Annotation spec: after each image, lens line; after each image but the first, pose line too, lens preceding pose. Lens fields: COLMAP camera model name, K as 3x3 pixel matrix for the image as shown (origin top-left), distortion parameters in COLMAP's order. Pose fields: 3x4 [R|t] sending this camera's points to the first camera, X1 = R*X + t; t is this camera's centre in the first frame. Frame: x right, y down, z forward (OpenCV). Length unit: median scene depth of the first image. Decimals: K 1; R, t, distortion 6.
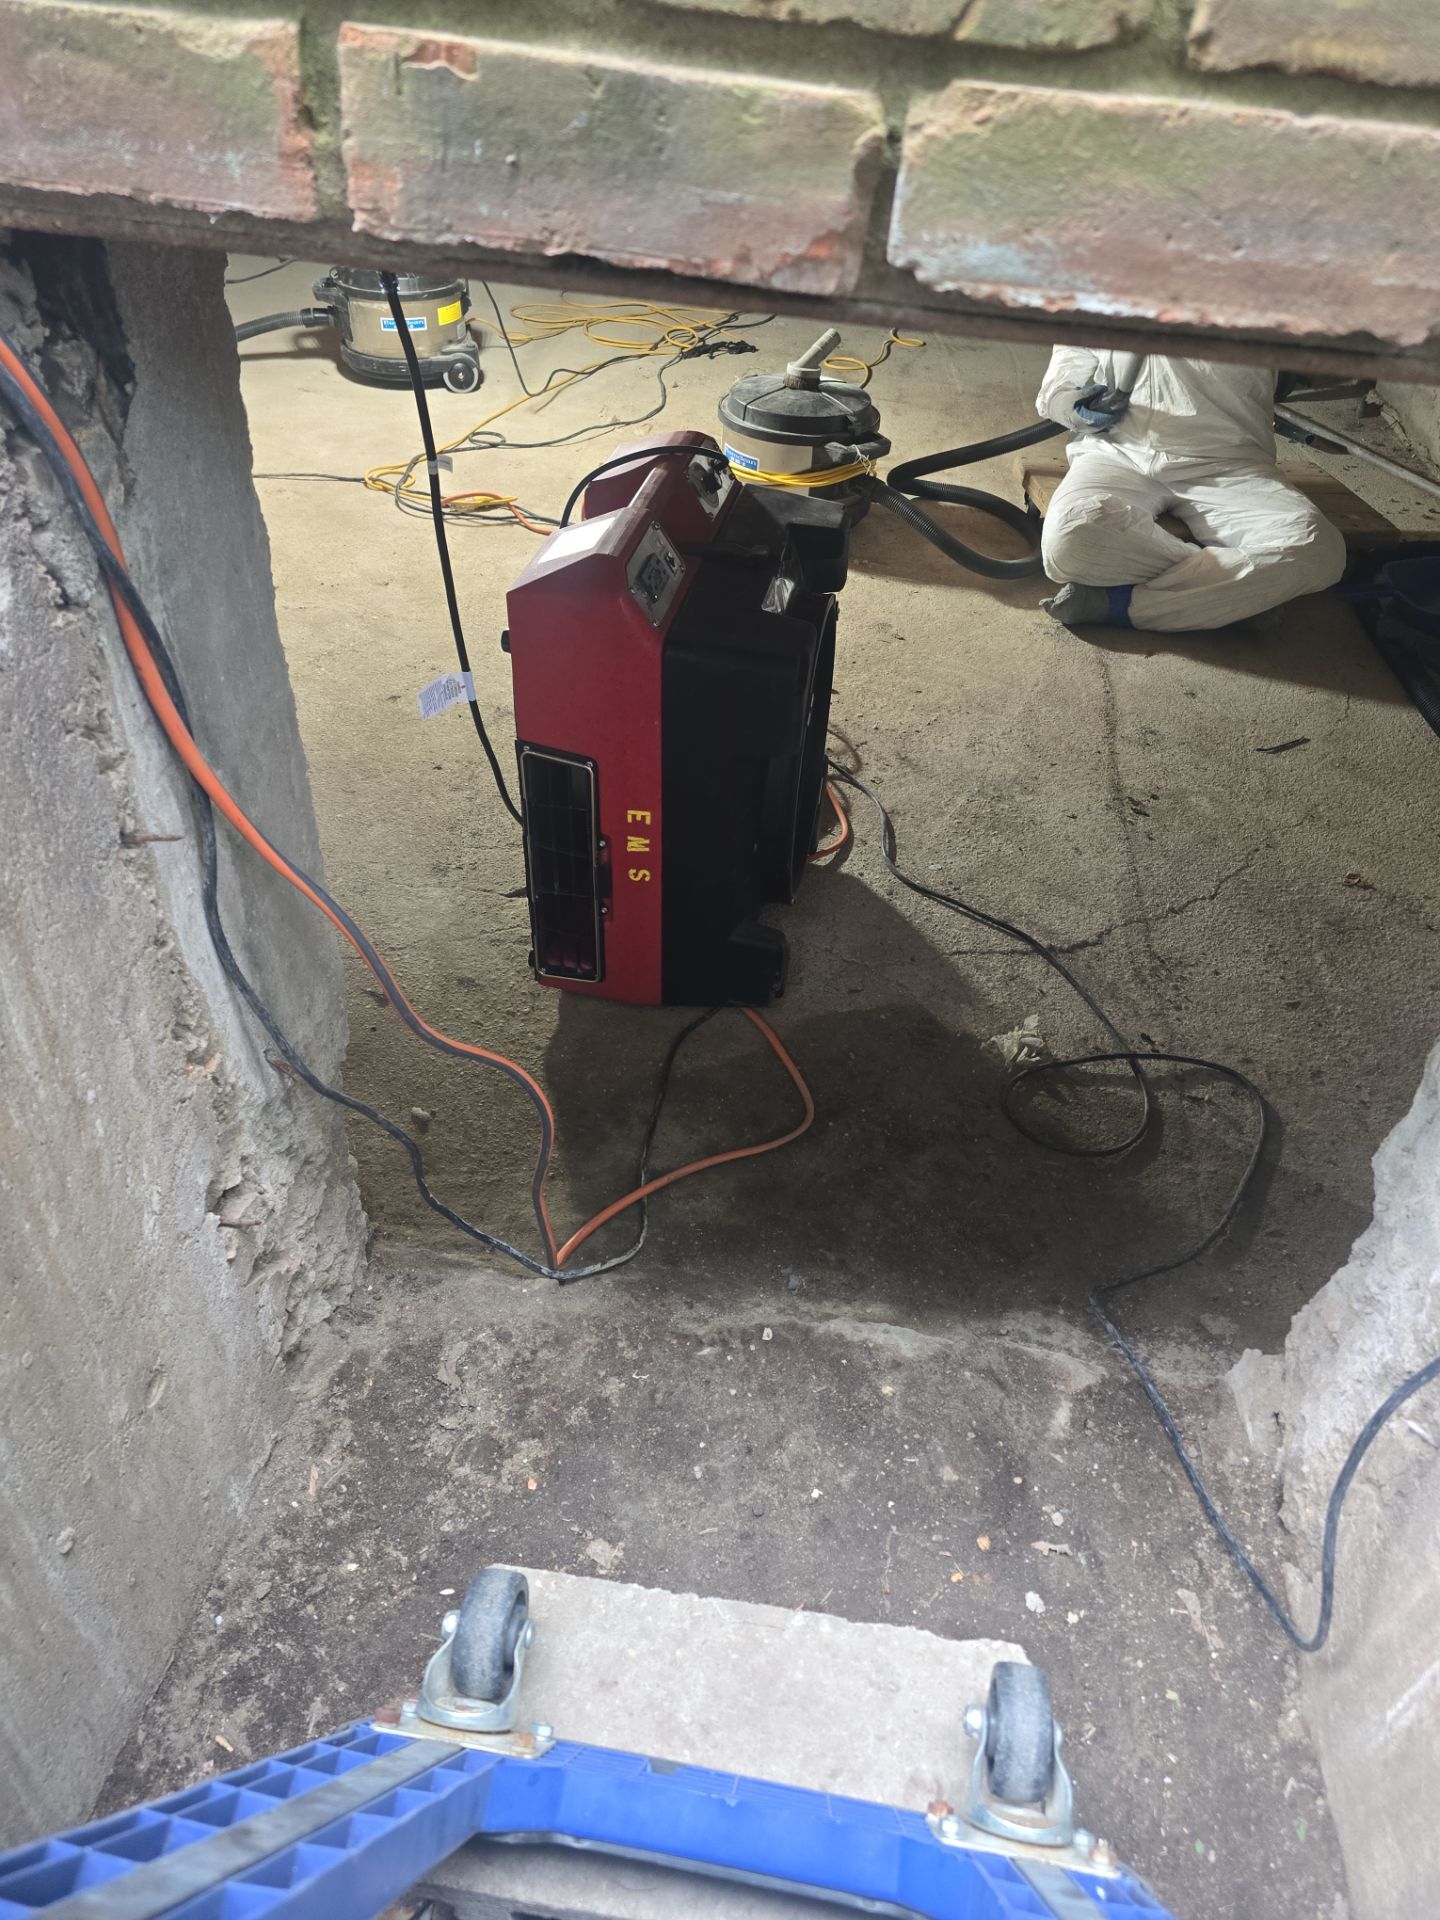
lens RADIAL K [[1265.0, 0, 713.3], [0, 1265.0, 949.9], [0, 0, 1]] dist [0.075181, -0.061066]
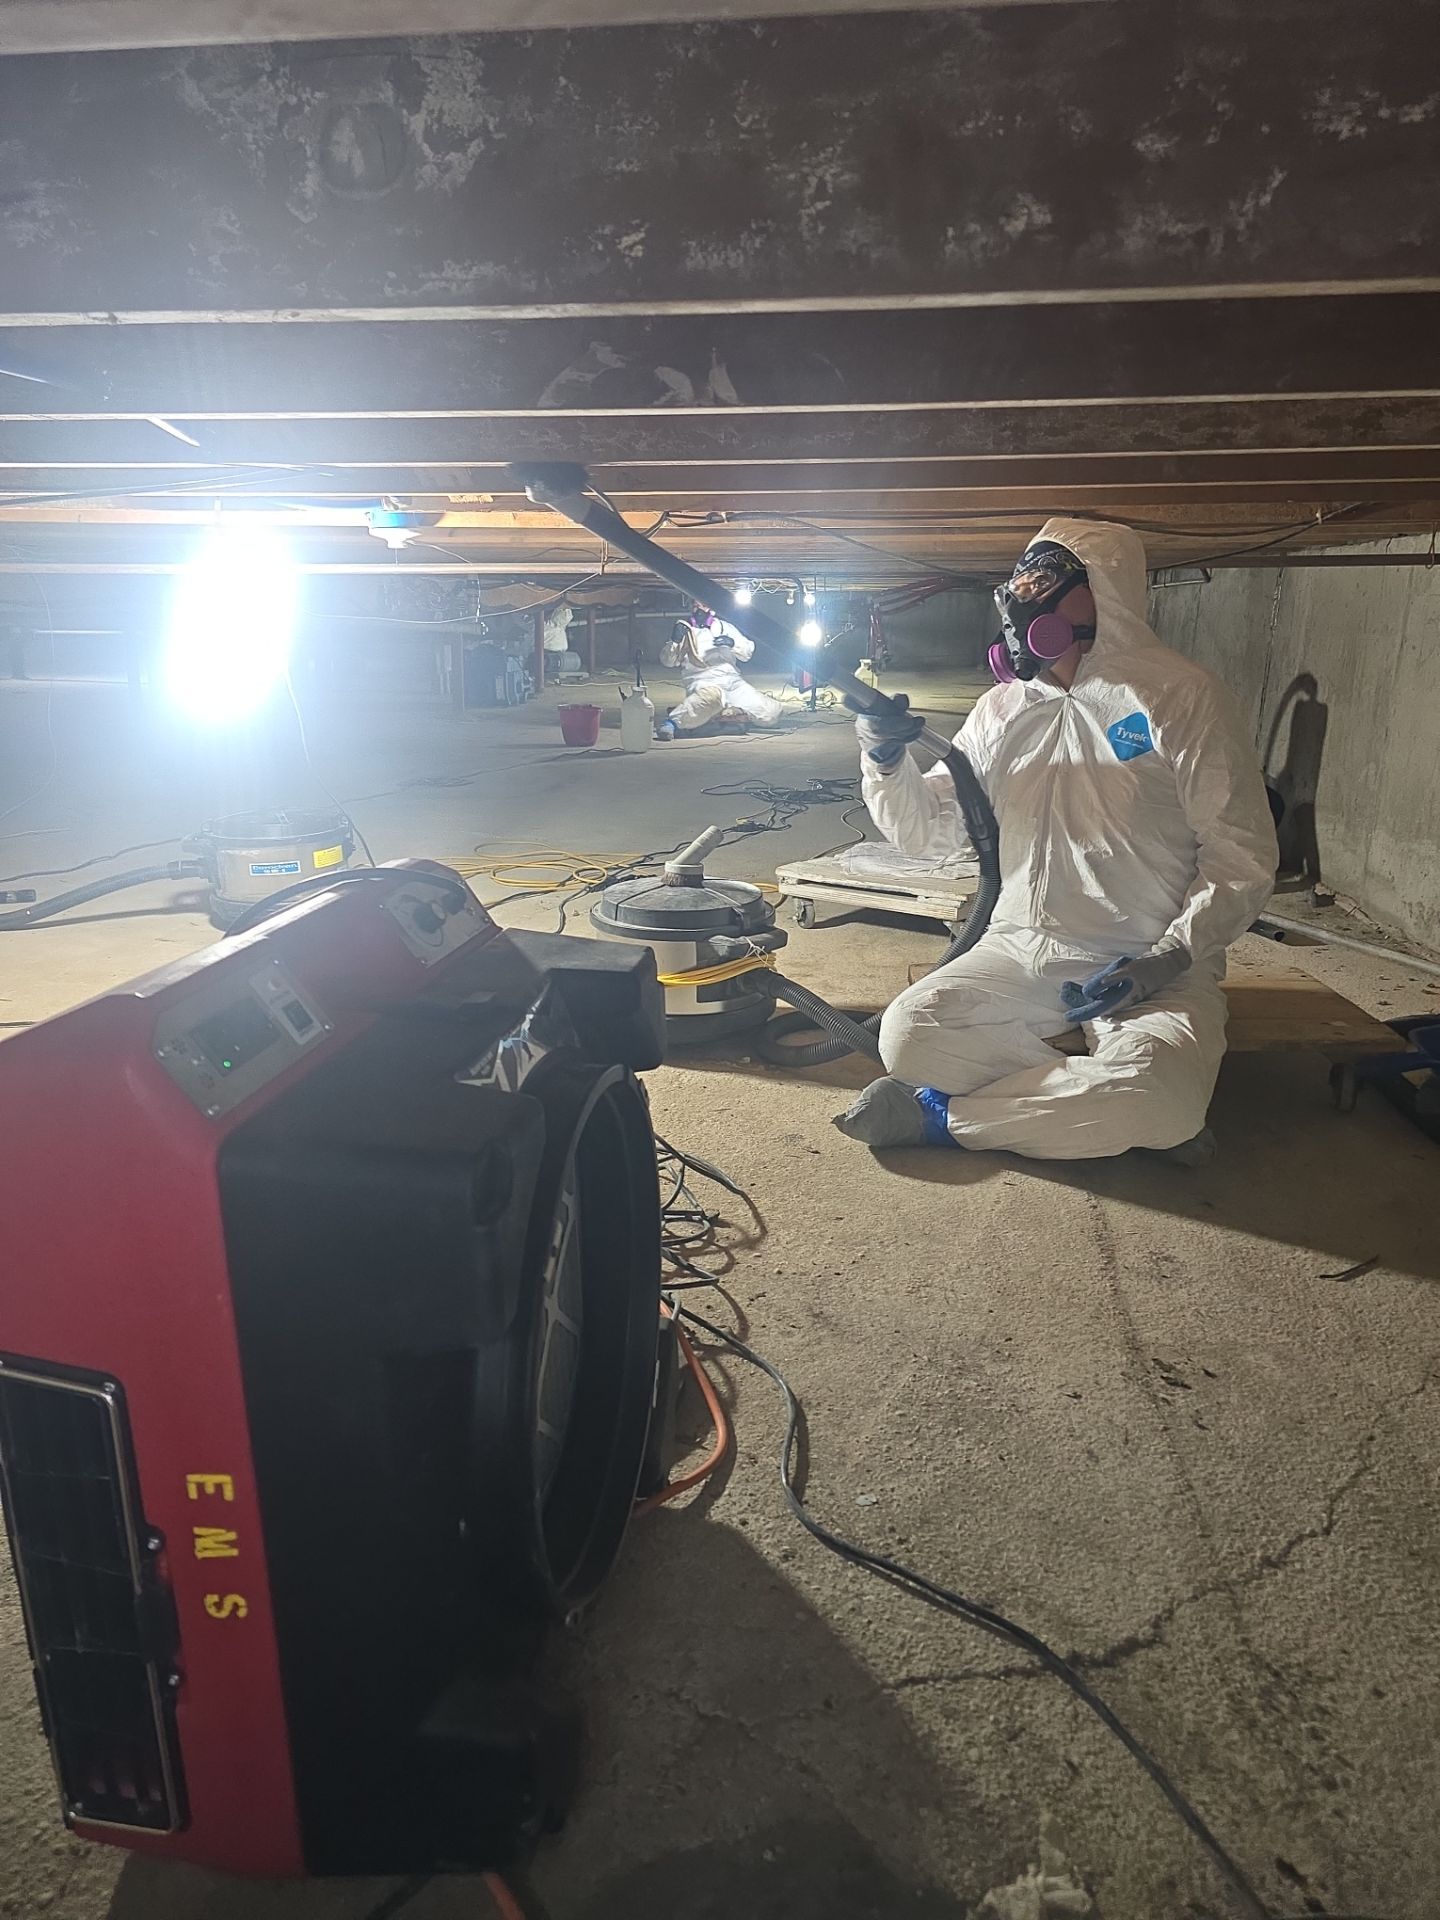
lens RADIAL K [[1265.0, 0, 713.3], [0, 1265.0, 949.9], [0, 0, 1]] dist [0.075181, -0.061066]
pose [[0.998208, -0.058505, 0.012595, 0.110898], [0.058478, 0.908841, -0.413024, -0.056349], [0.012717, 0.413020, 0.910633, 0.331048]]
